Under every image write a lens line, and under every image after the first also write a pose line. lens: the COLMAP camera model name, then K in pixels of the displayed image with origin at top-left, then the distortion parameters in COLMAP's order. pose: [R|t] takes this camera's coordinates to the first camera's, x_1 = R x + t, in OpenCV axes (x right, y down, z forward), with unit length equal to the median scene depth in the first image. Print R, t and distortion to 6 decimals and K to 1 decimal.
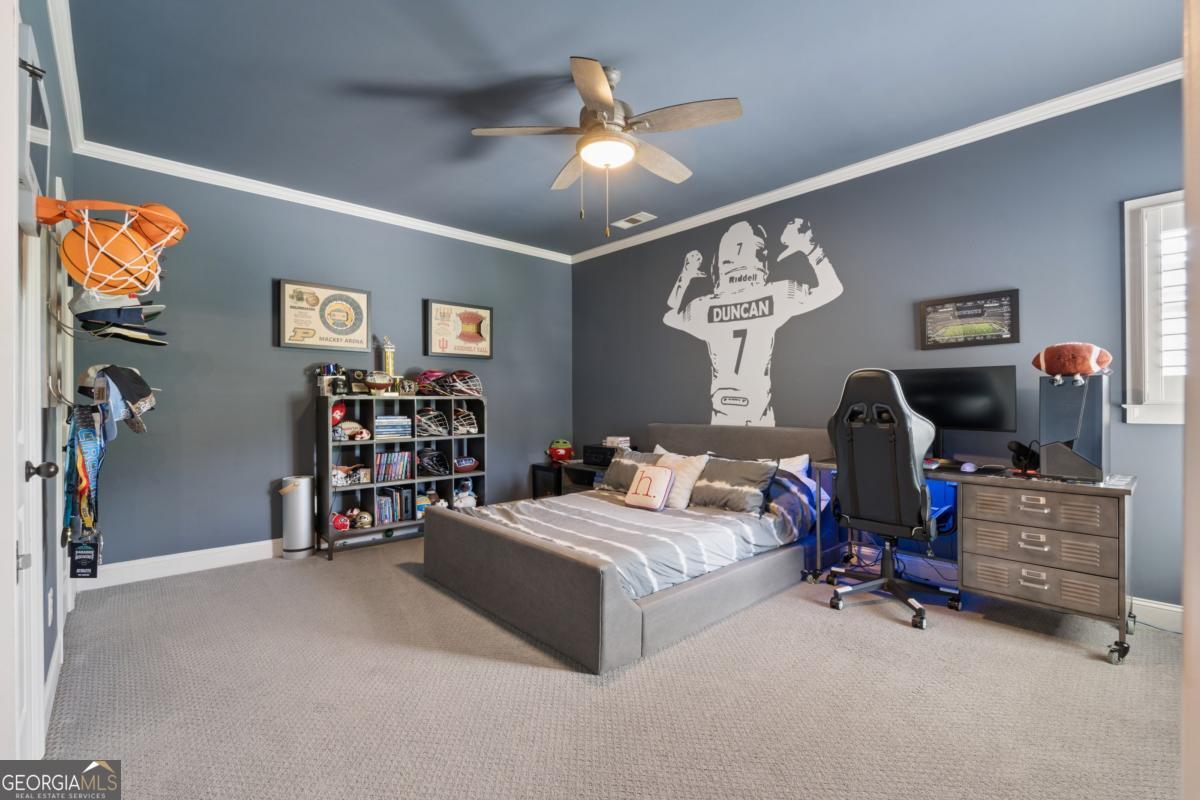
lens RADIAL K [[526.1, 0, 598.7], [0, 526.1, 402.7], [0, 0, 1]] dist [-0.003825, -0.001064]
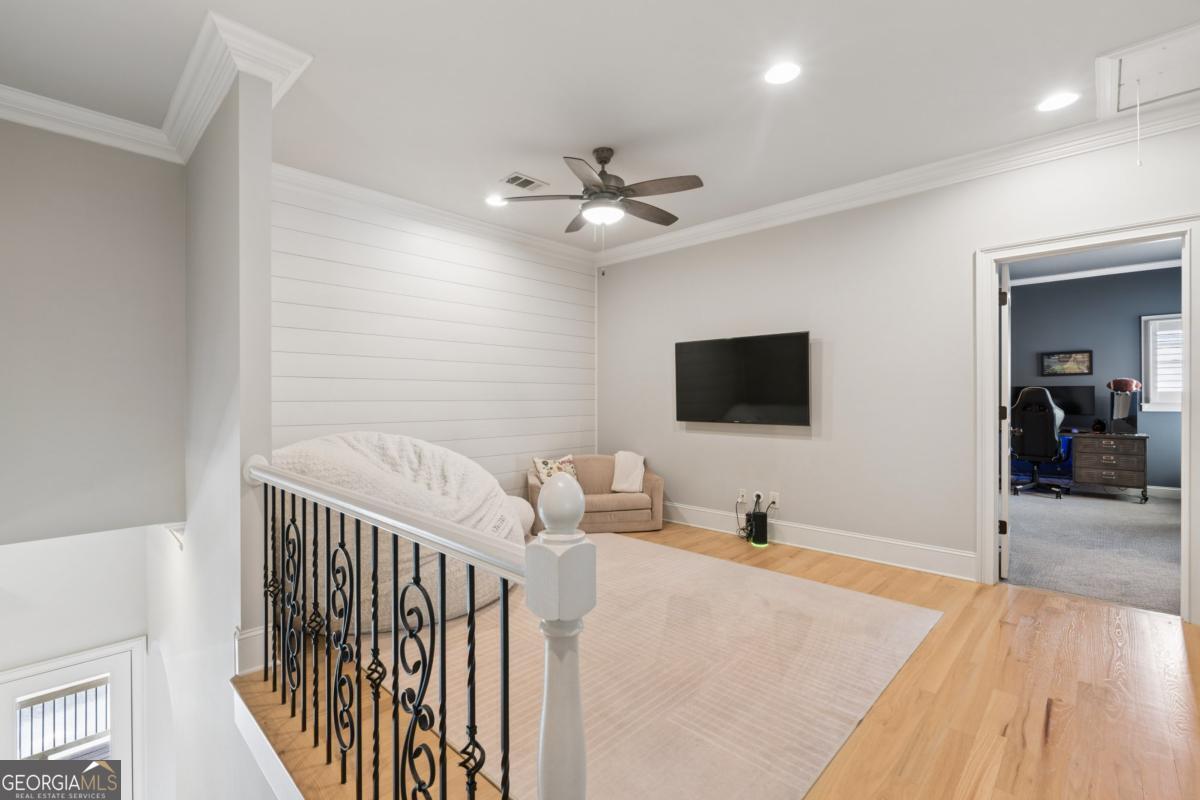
lens RADIAL K [[526.1, 0, 600.9], [0, 526.1, 396.5], [0, 0, 1]] dist [-0.003825, -0.001064]
pose [[0.998212, 0.004641, 0.059599, -1.552269], [-0.004466, 0.999985, -0.003070, -0.008652], [-0.059613, 0.002798, 0.998218, -1.196302]]
